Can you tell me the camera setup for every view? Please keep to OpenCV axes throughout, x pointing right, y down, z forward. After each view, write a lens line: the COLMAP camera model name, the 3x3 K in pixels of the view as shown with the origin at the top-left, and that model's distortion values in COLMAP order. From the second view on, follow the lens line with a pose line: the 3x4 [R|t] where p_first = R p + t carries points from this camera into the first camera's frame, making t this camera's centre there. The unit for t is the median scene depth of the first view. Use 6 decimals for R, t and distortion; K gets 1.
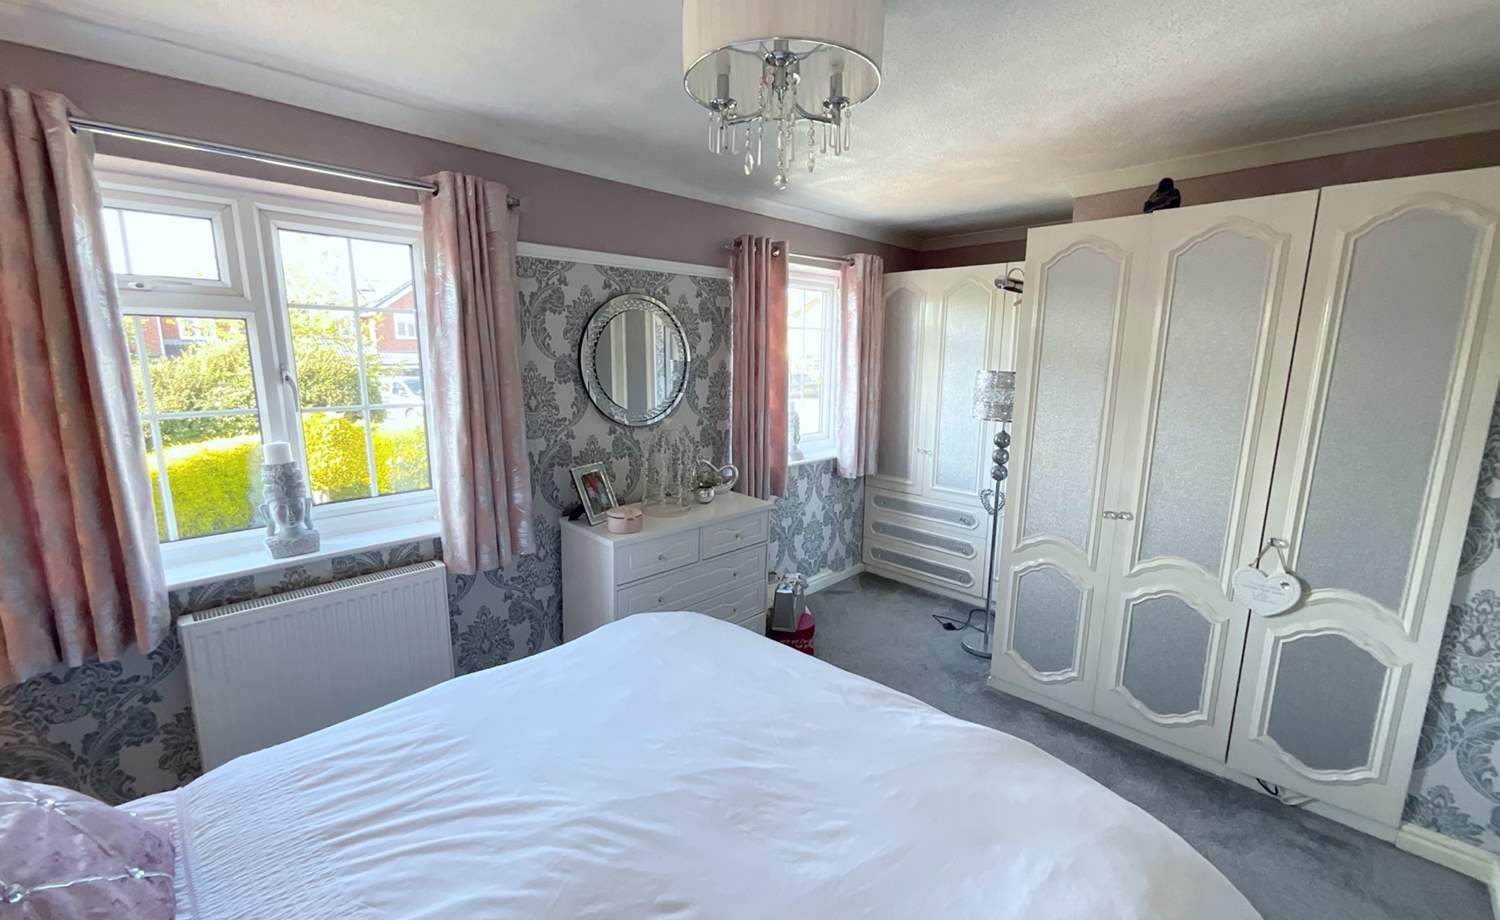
lens RADIAL K [[608.8, 0, 748.6], [0, 608.8, 461.1], [0, 0, 1]] dist [0.000736, 0.000179]
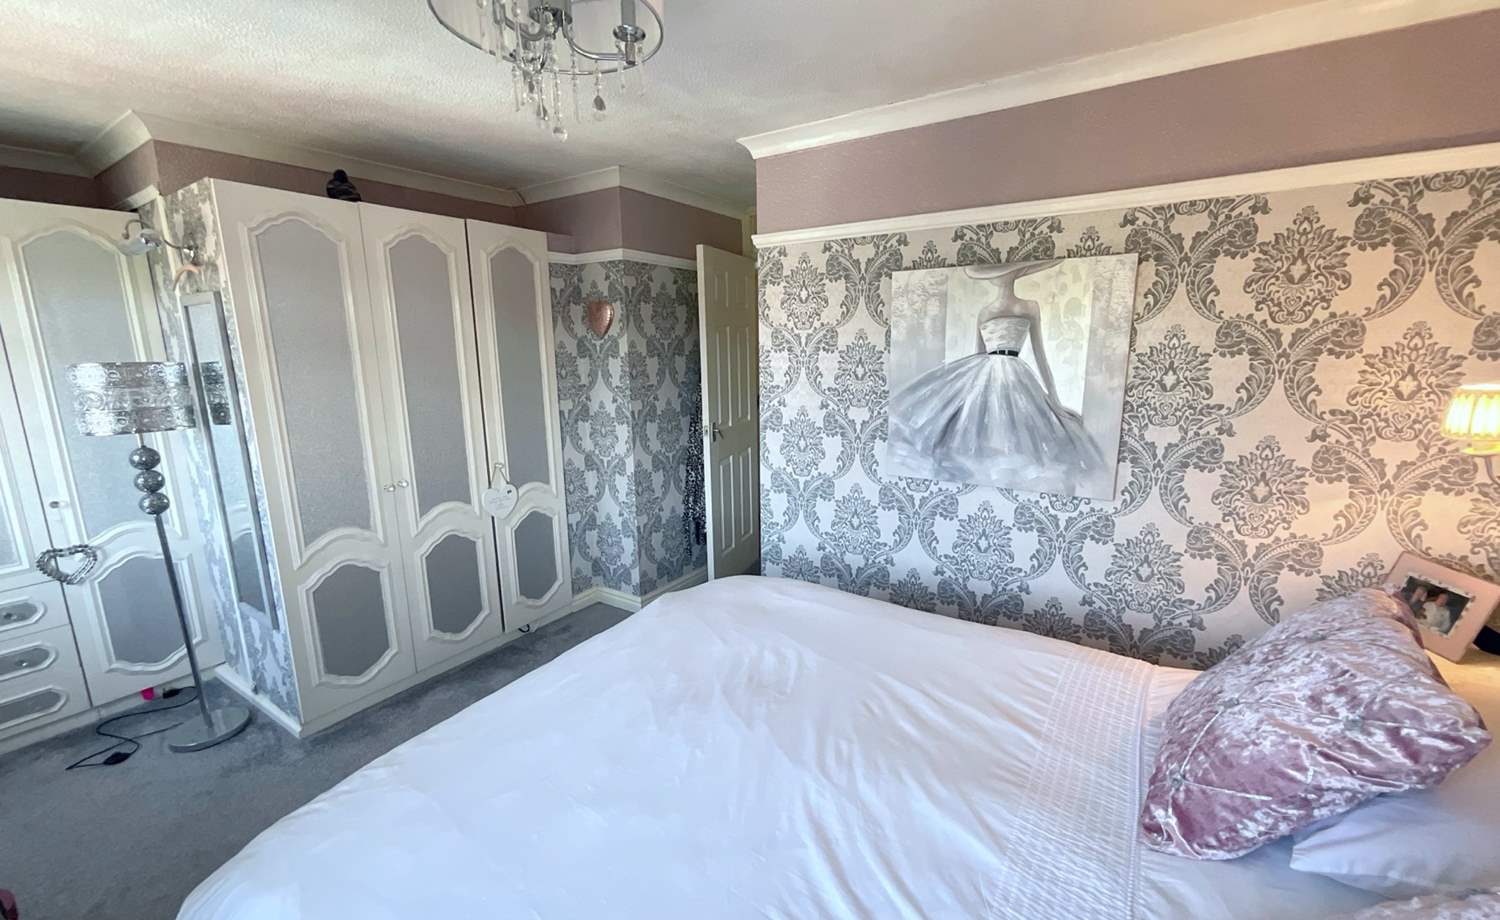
lens RADIAL K [[608.8, 0, 750.9], [0, 608.8, 462.6], [0, 0, 1]] dist [0.000736, 0.000179]
pose [[-0.187601, -0.199936, 0.961682, -0.549788], [0.185667, 0.954197, 0.234599, -0.088591], [-0.964538, 0.222563, -0.141886, 0.550035]]
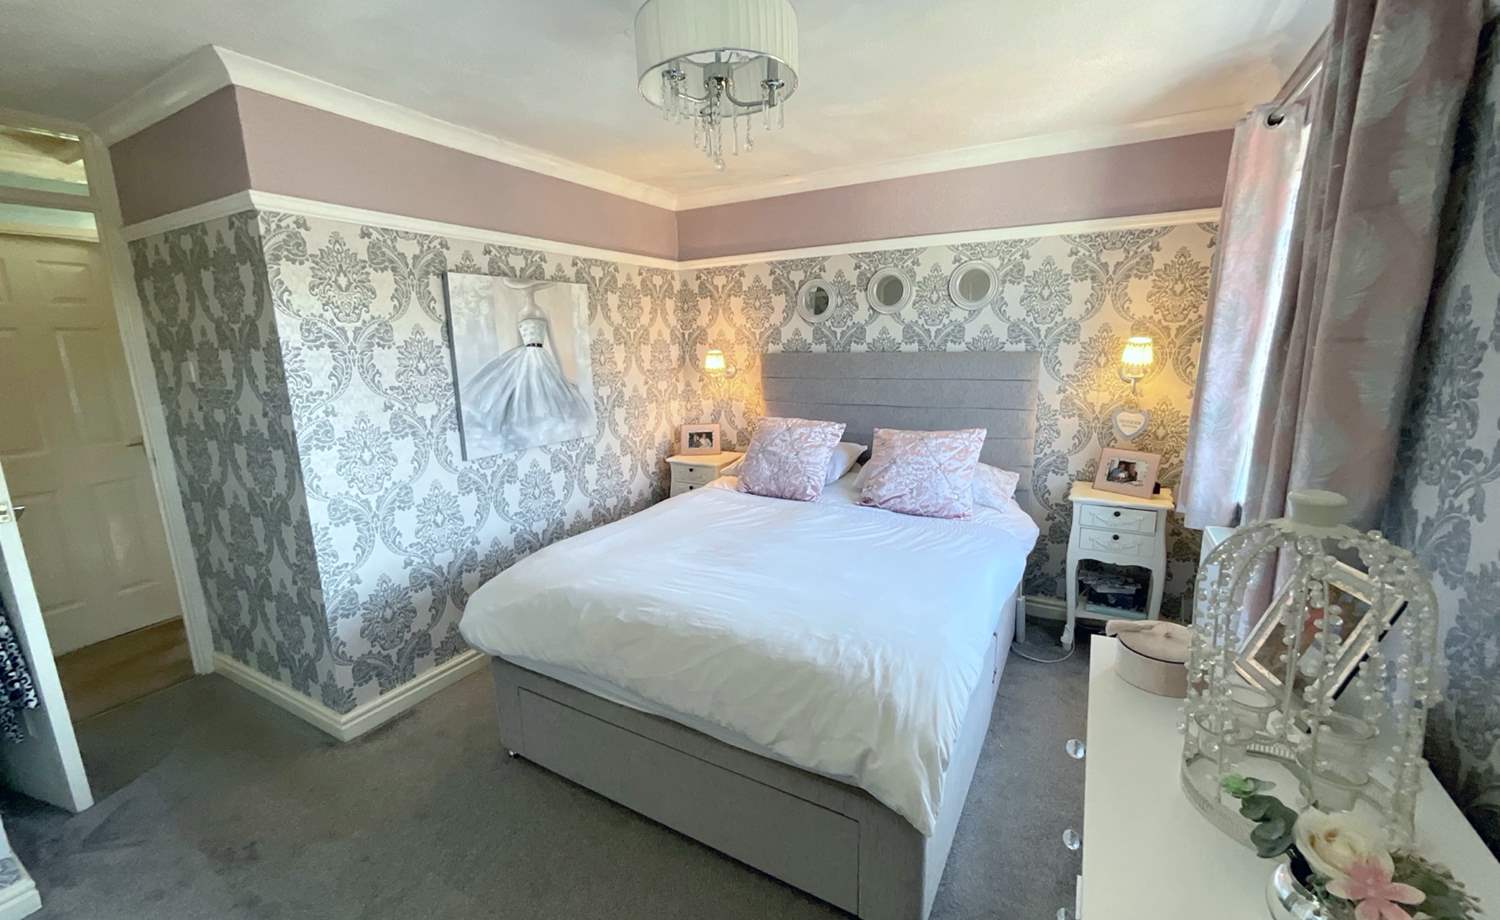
lens RADIAL K [[608.8, 0, 741.0], [0, 608.8, 412.2], [0, 0, 1]] dist [0.000736, 0.000179]
pose [[-0.971037, 0.016830, -0.238337, 0.205743], [-0.057210, 0.952121, 0.300320, -0.229370], [0.231980, 0.305257, -0.923582, 1.312816]]
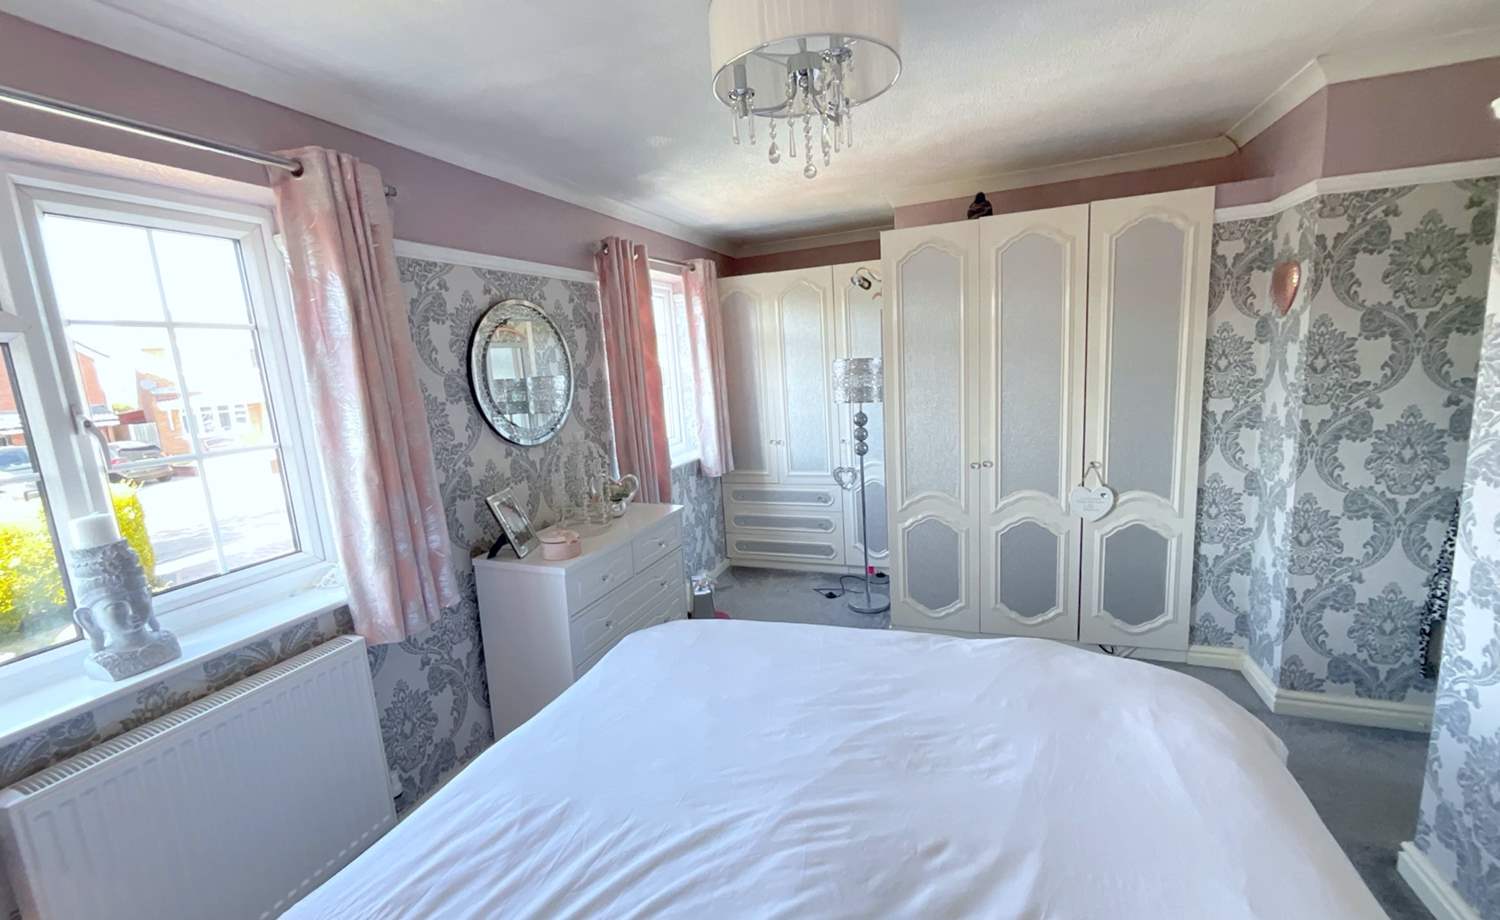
lens RADIAL K [[608.8, 0, 749.0], [0, 608.8, 461.2], [0, 0, 1]] dist [0.000736, 0.000179]
pose [[0.911276, -0.133675, 0.389496, -0.299421], [0.143234, 0.989678, 0.004543, 0.010211], [-0.386083, 0.051650, 0.921017, 0.053724]]
